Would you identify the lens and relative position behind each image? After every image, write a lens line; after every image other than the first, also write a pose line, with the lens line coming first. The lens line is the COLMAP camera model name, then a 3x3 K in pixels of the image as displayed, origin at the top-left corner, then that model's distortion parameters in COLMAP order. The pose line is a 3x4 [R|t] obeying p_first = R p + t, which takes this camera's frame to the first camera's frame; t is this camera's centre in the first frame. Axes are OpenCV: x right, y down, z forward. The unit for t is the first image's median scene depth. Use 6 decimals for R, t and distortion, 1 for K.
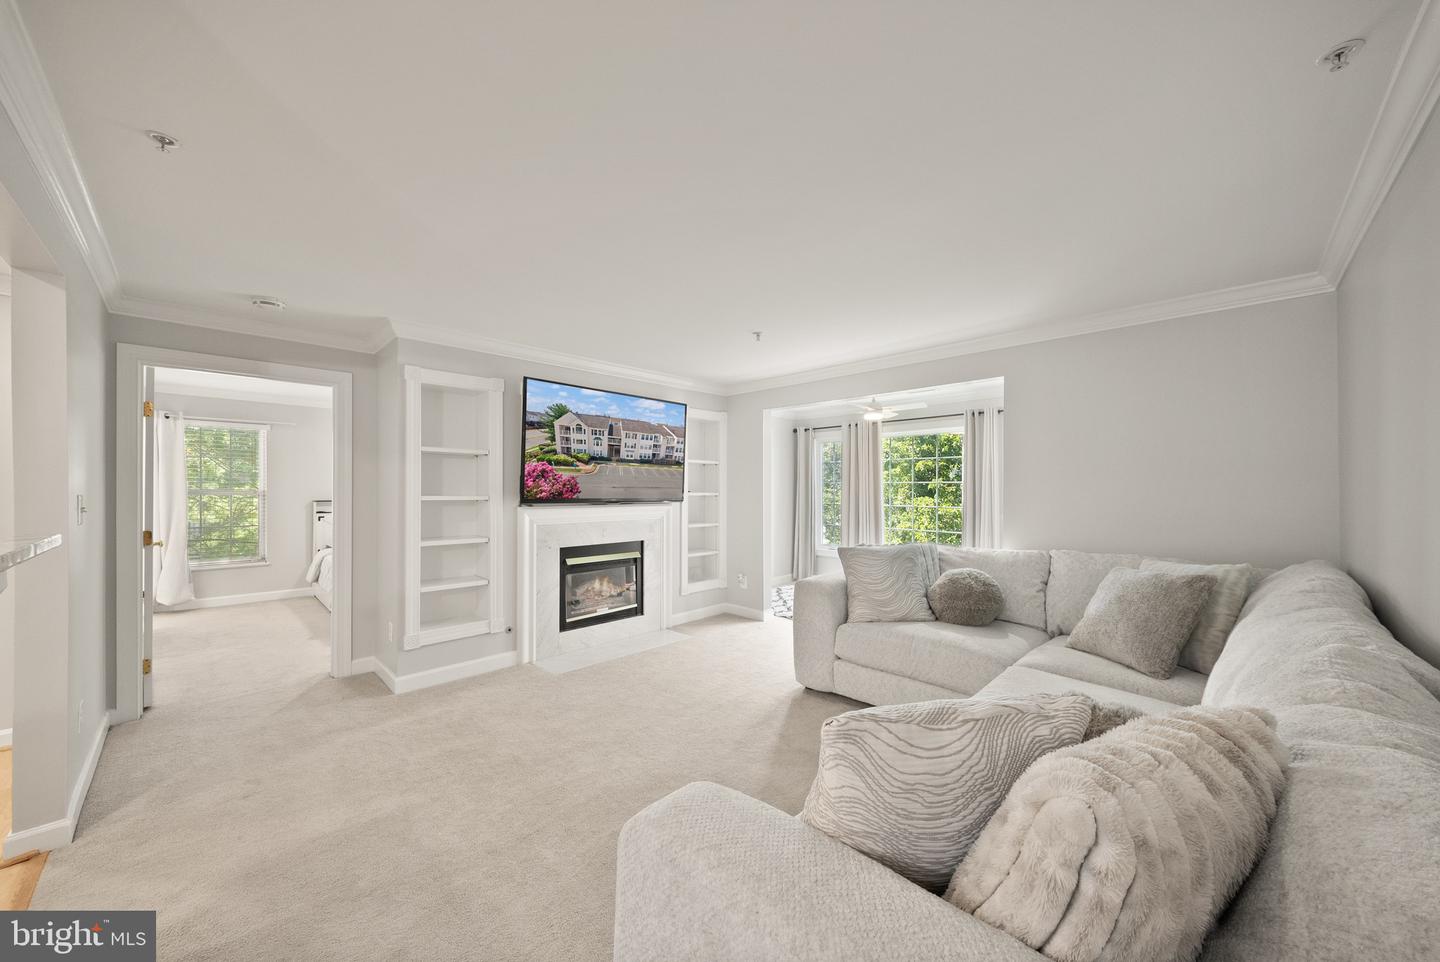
lens RADIAL K [[513.7, 0, 716.6], [0, 513.7, 489.9], [0, 0, 1]] dist [-0.000468, -0.000190]
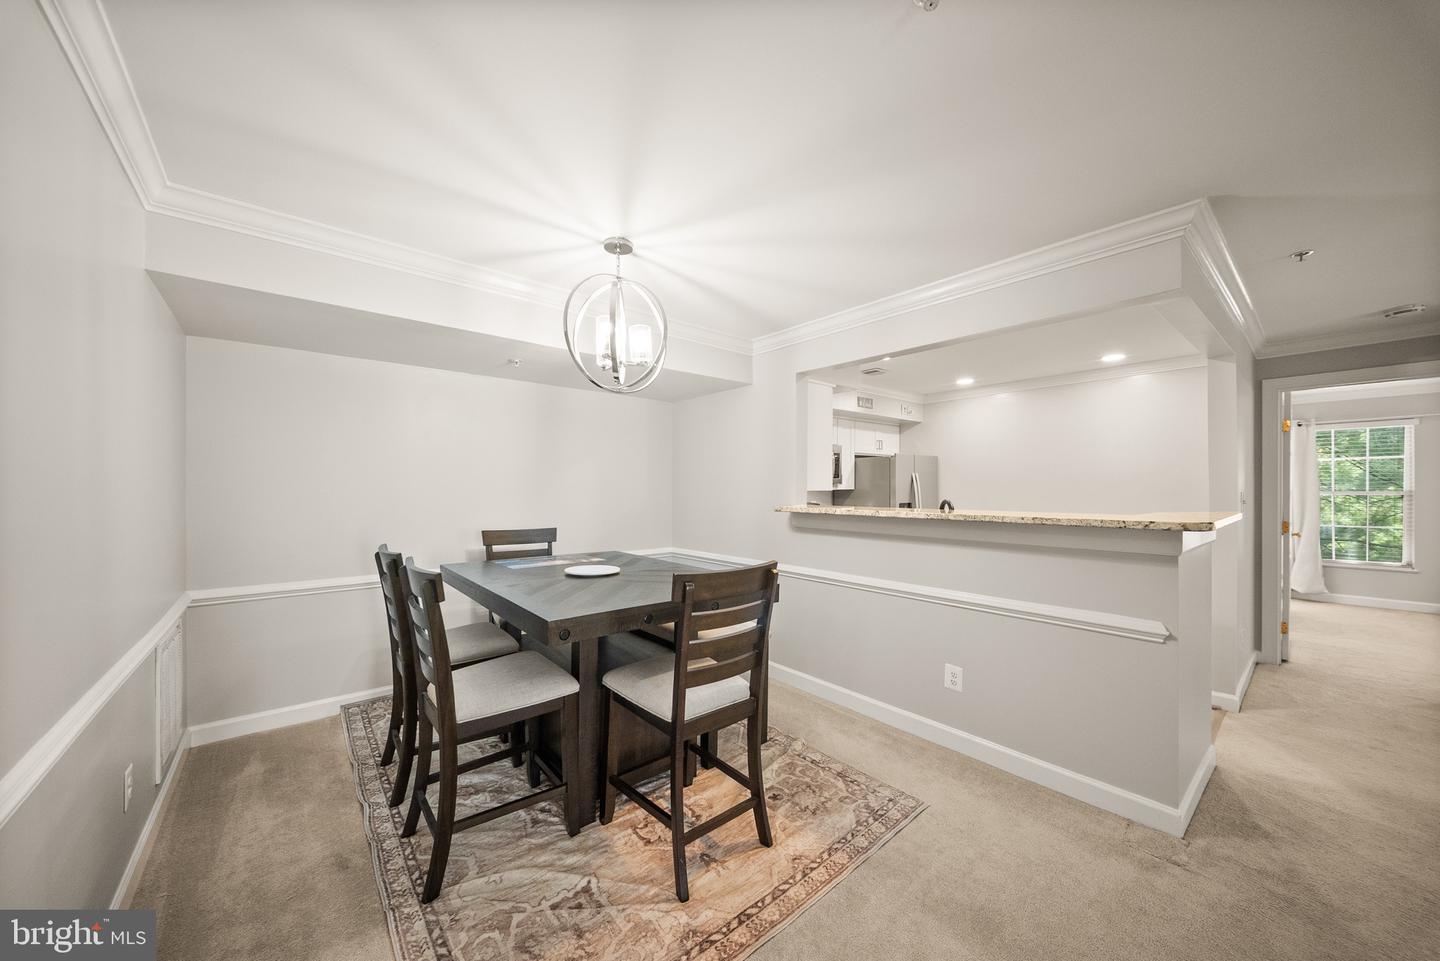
lens RADIAL K [[509.7, 0, 708.4], [0, 509.7, 482.9], [0, 0, 1]] dist [-0.000512, -0.000160]
pose [[-0.106183, -0.006601, -0.994325, 0.192443], [-0.008579, 0.999947, -0.005723, 0.001410], [0.994310, 0.007923, -0.106234, -0.185361]]
